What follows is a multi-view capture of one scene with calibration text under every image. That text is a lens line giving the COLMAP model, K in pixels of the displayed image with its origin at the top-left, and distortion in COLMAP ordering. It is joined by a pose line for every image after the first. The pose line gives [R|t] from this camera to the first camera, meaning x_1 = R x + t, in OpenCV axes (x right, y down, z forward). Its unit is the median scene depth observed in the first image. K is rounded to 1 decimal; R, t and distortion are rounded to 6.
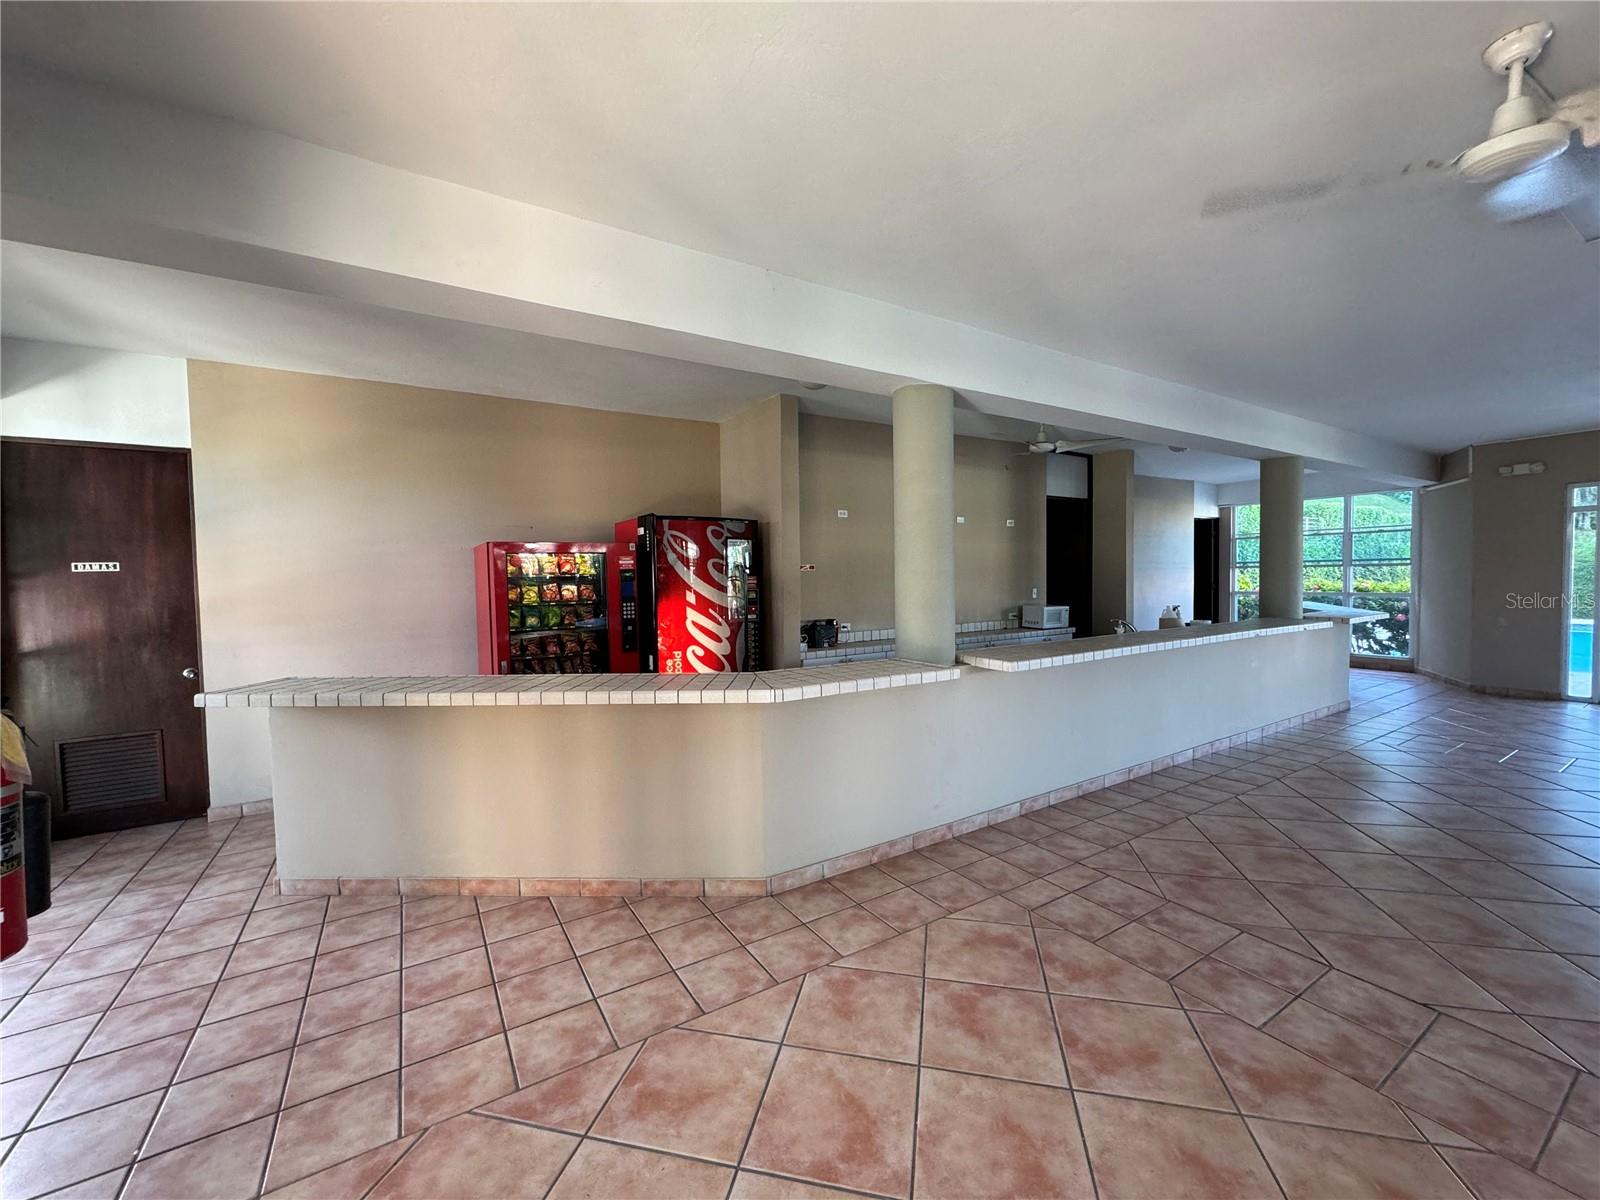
lens RADIAL K [[640.2, 0, 796.2], [0, 640.2, 601.2], [0, 0, 1]] dist [0.000376, -0.000533]
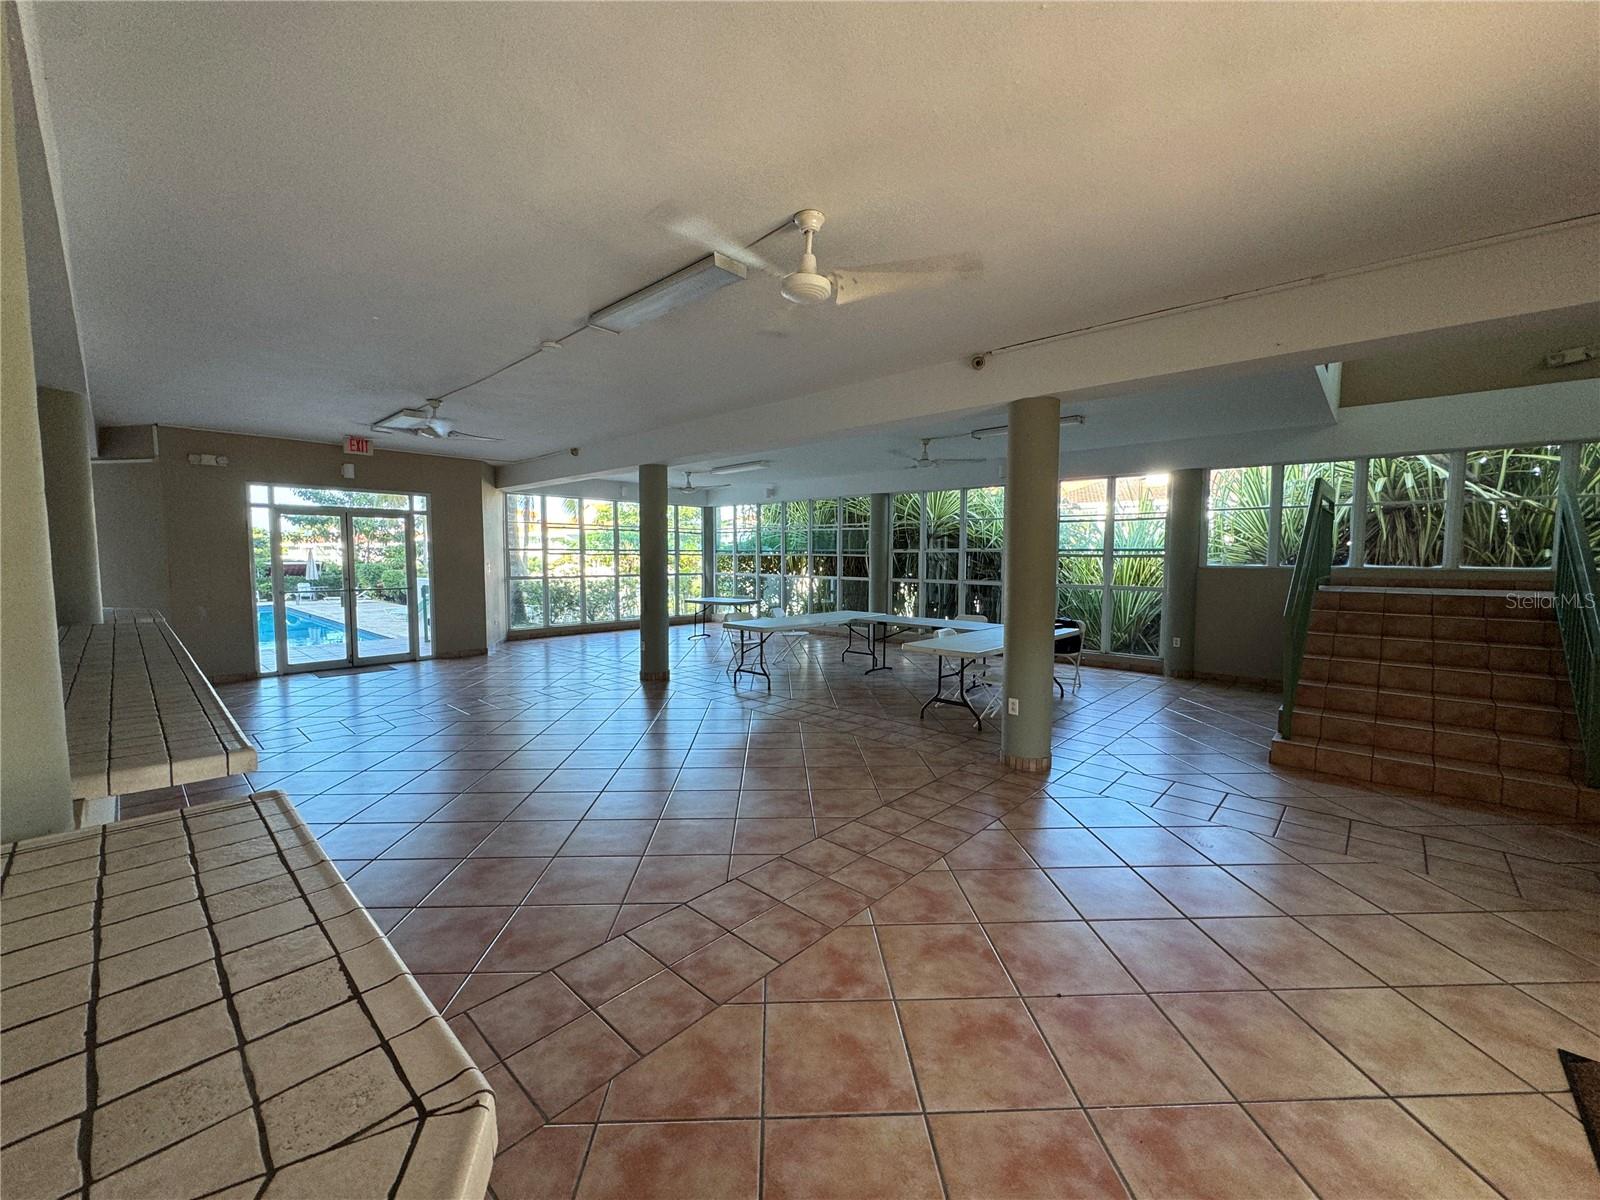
lens RADIAL K [[640.2, 0, 796.2], [0, 640.2, 601.2], [0, 0, 1]] dist [0.000376, -0.000533]
pose [[-0.271638, -0.050967, 0.961049, -0.305992], [0.039105, 0.997188, 0.063936, -0.034439], [-0.961605, 0.054949, -0.268881, 1.145058]]
